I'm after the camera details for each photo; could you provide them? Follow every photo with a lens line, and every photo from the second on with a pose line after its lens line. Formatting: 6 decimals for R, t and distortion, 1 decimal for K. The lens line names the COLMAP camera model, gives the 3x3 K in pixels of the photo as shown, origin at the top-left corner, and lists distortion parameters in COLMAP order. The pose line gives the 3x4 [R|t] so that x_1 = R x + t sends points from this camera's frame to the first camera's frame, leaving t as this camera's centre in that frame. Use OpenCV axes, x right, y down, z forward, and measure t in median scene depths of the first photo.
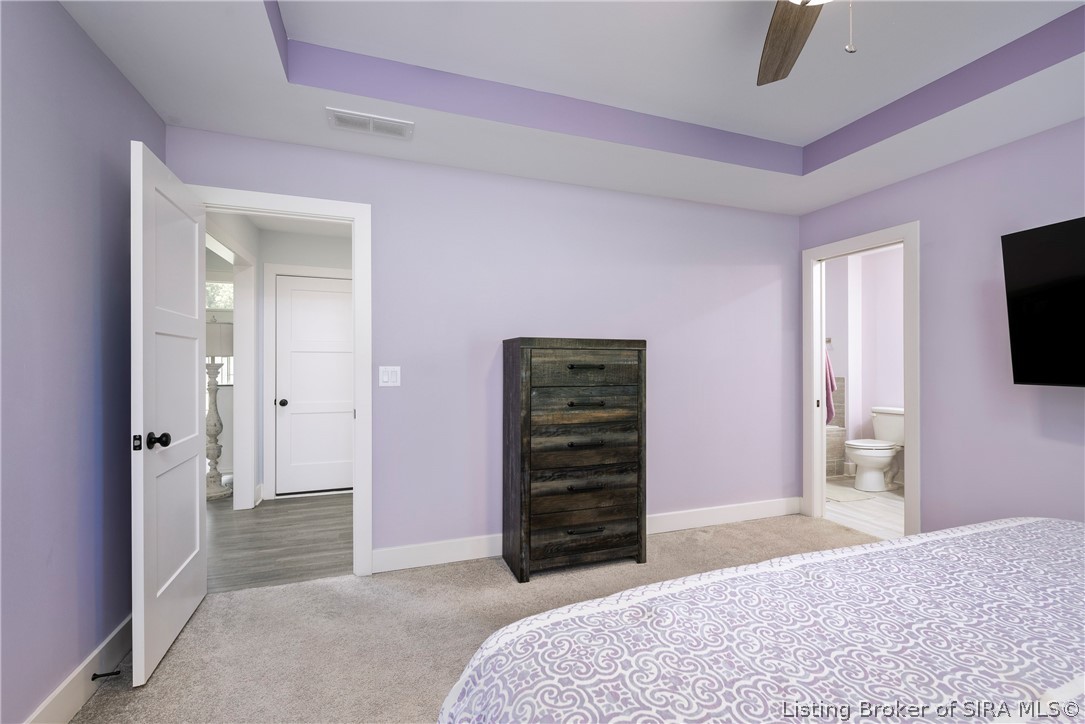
lens RADIAL K [[461.2, 0, 542.5], [0, 461.2, 362.0], [0, 0, 1]] dist [0.000184, 0.000035]
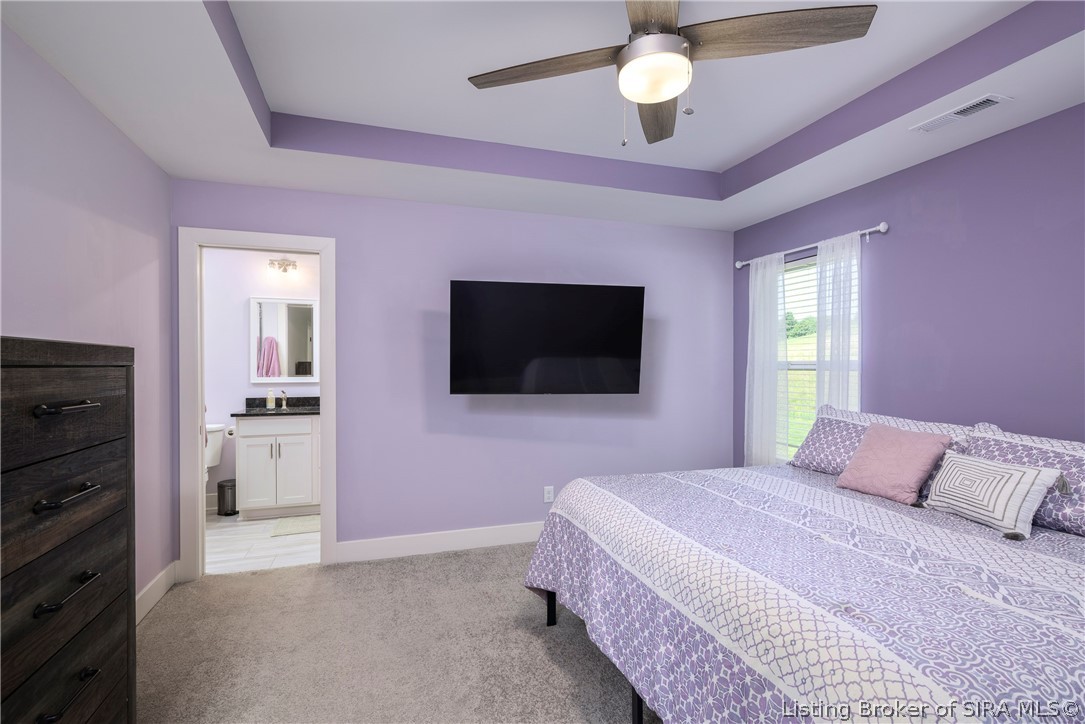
lens RADIAL K [[523.0, 0, 542.4], [0, 523.0, 365.8], [0, 0, 1]] dist [0.000050, -0.000445]
pose [[0.025537, -0.002718, 0.999670, -0.370090], [-0.001339, 0.999995, 0.002753, -0.030212], [-0.999673, -0.001409, 0.025533, 0.560008]]
